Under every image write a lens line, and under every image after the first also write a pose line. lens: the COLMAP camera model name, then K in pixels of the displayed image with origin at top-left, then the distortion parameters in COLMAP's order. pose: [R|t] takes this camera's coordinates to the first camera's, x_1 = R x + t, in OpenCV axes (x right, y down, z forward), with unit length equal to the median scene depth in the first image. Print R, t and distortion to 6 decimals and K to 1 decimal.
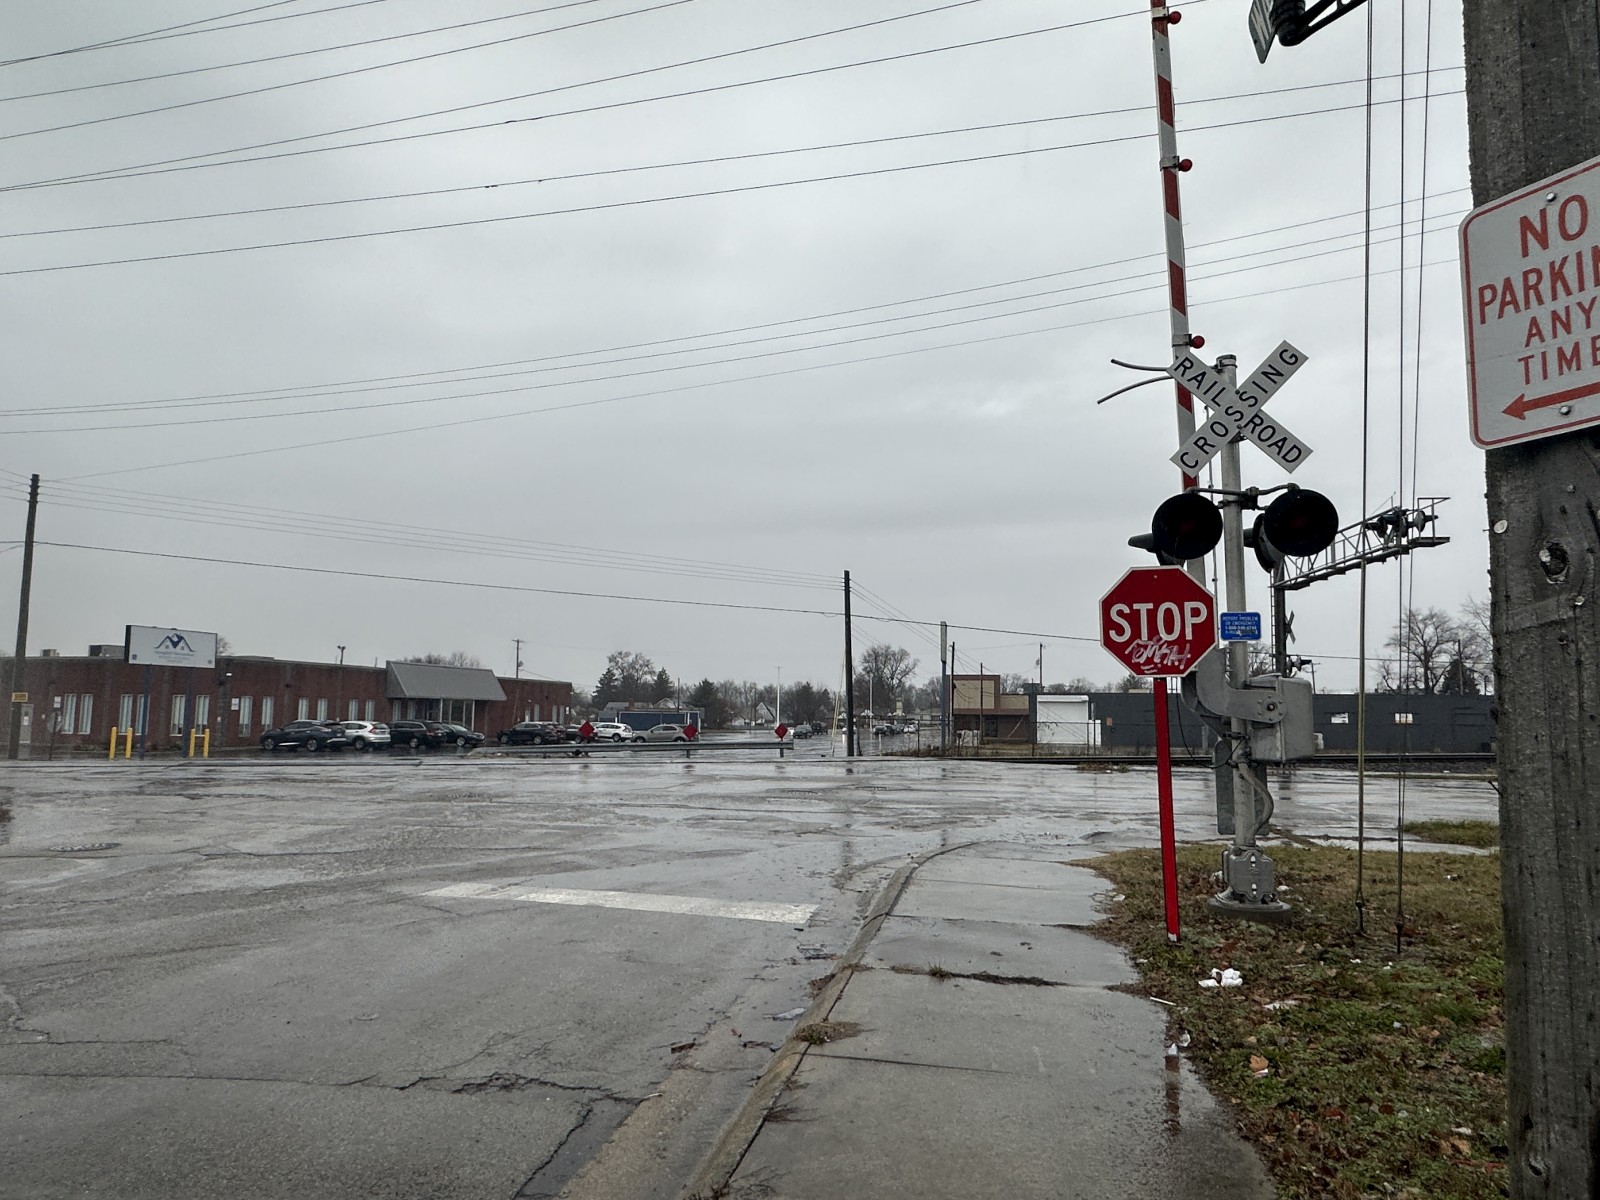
lens RADIAL K [[1000.1, 0, 770.0], [0, 1000.1, 614.8], [0, 0, 1]] dist [-0.004710, -0.012062]
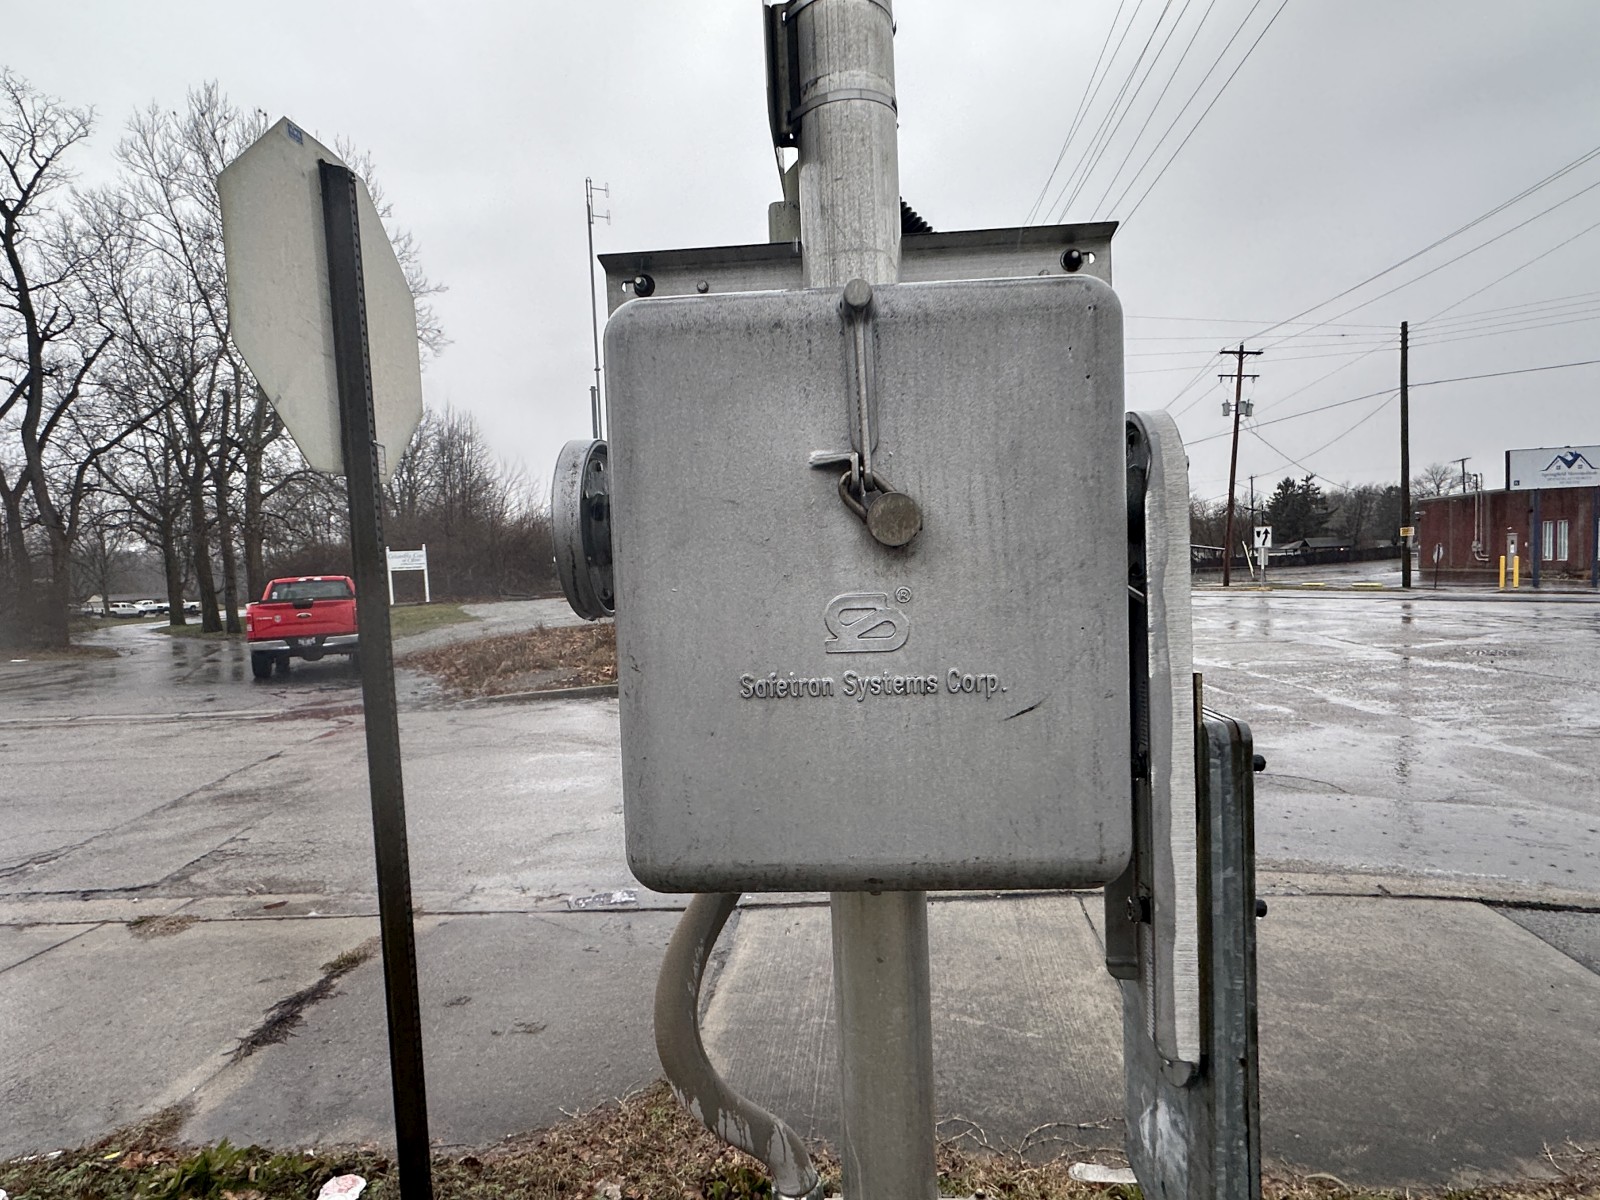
lens RADIAL K [[914.8, 0, 805.9], [0, 914.8, 615.7], [0, 0, 1]] dist [0.001165, -0.001252]
pose [[0.160899, 0.043351, -0.986018, 0.656965], [0.136019, 0.988528, 0.065657, 0.097538], [0.977553, -0.144681, 0.153156, 0.982927]]
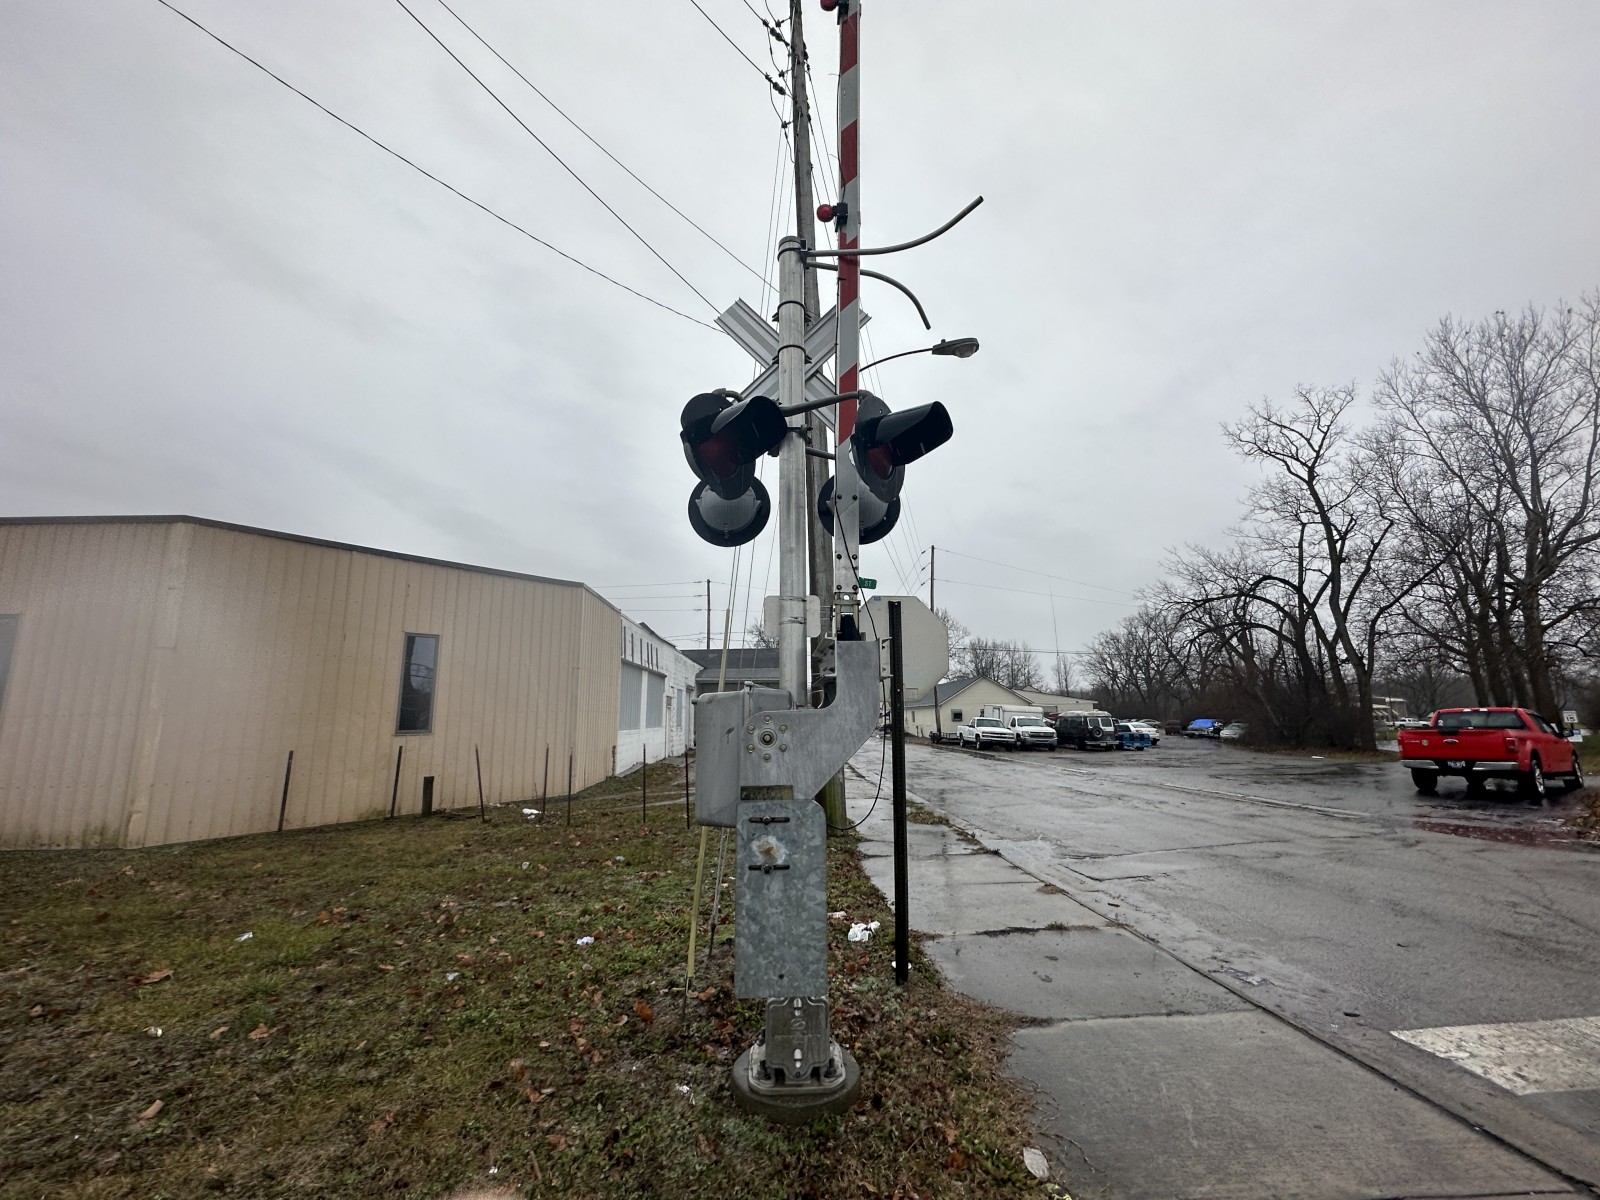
lens RADIAL K [[637.3, 0, 804.6], [0, 637.3, 597.7], [0, 0, 1]] dist [-0.000524, -0.000060]
pose [[-0.960839, -0.043546, -0.273663, 0.595809], [0.035891, 0.959701, -0.278724, 0.124698], [0.274772, -0.277630, -0.920555, 1.437738]]
